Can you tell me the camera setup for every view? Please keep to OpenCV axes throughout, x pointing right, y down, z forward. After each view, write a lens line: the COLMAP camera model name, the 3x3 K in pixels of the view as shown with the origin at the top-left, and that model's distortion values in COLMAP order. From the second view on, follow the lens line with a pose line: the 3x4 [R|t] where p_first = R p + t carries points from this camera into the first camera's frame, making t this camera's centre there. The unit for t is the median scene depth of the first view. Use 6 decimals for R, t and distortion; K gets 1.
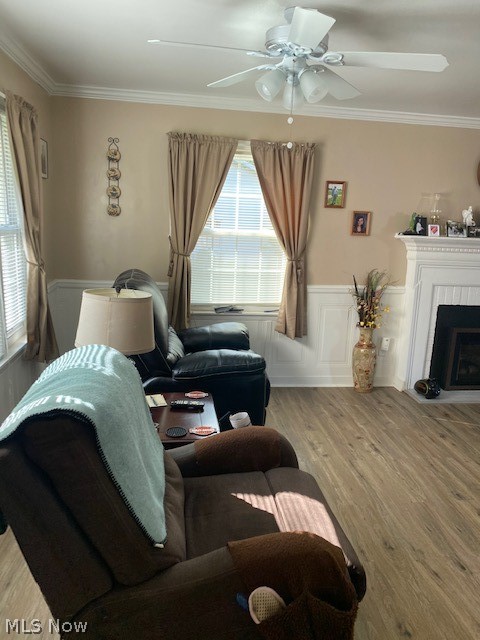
lens RADIAL K [[496.3, 0, 240.0], [0, 496.3, 320.0], [0, 0, 1]] dist [0.015953, -0.006939]
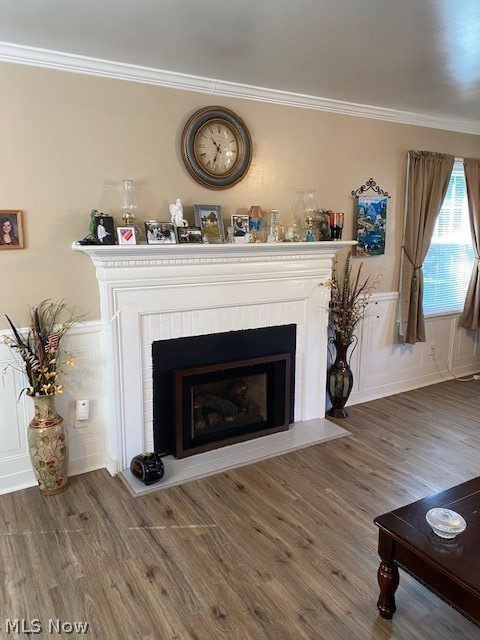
lens RADIAL K [[496.3, 0, 240.0], [0, 496.3, 320.0], [0, 0, 1]] dist [0.015953, -0.006939]
pose [[0.917091, -0.113062, 0.382311, 0.256127], [0.112909, 0.993341, 0.022915, -0.064209], [-0.382356, 0.022151, 0.923749, 0.319641]]
